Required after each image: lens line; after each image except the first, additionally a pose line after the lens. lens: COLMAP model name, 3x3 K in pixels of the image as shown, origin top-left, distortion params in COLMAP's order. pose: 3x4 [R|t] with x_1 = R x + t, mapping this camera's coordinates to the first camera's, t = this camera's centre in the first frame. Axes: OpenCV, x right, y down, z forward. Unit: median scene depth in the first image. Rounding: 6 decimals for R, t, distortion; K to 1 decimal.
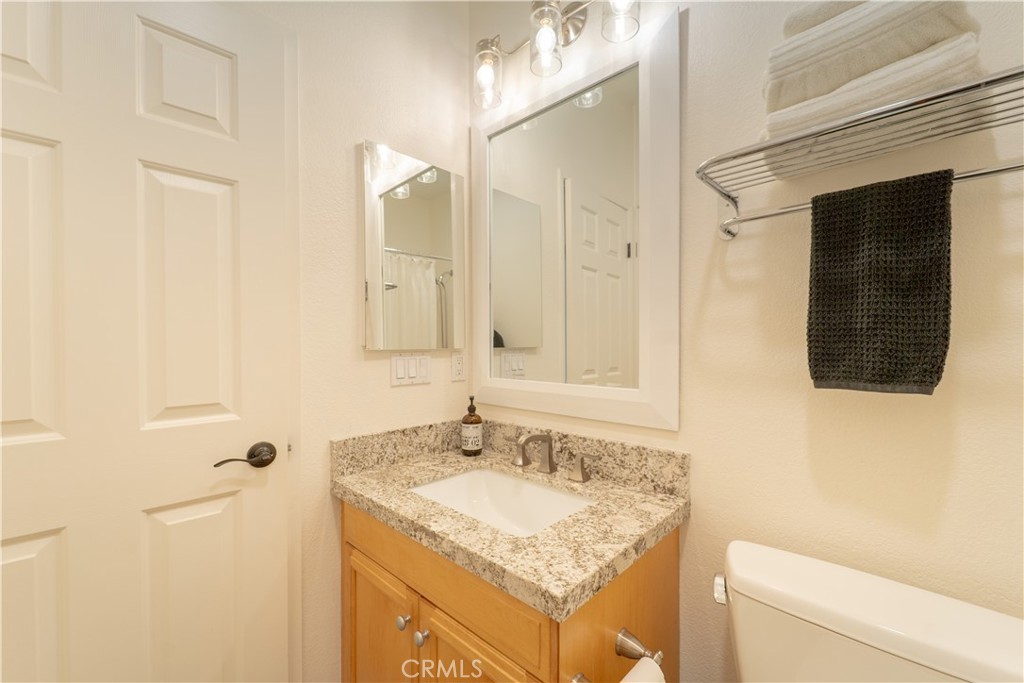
lens RADIAL K [[408.1, 0, 507.3], [0, 408.1, 344.8], [0, 0, 1]] dist [-0.001301, -0.000736]
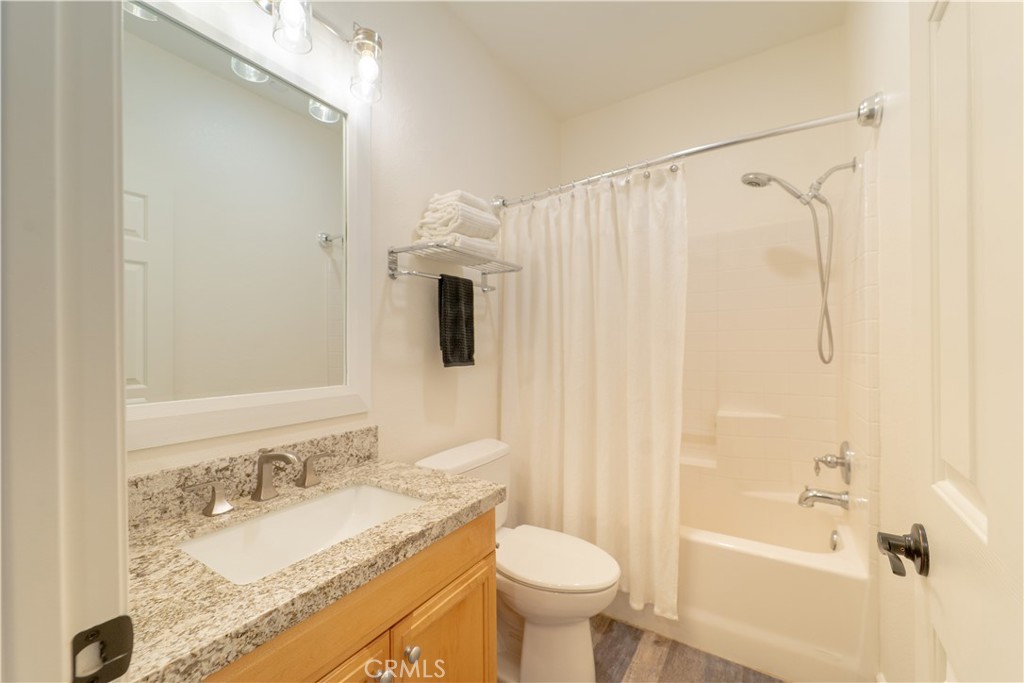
lens RADIAL K [[408.1, 0, 507.3], [0, 408.1, 344.8], [0, 0, 1]] dist [-0.001301, -0.000736]
pose [[-0.172897, 0.004983, 0.984927, -1.078472], [0.012182, 0.999922, -0.002921, 0.002002], [-0.984865, 0.011494, -0.172944, 0.851202]]
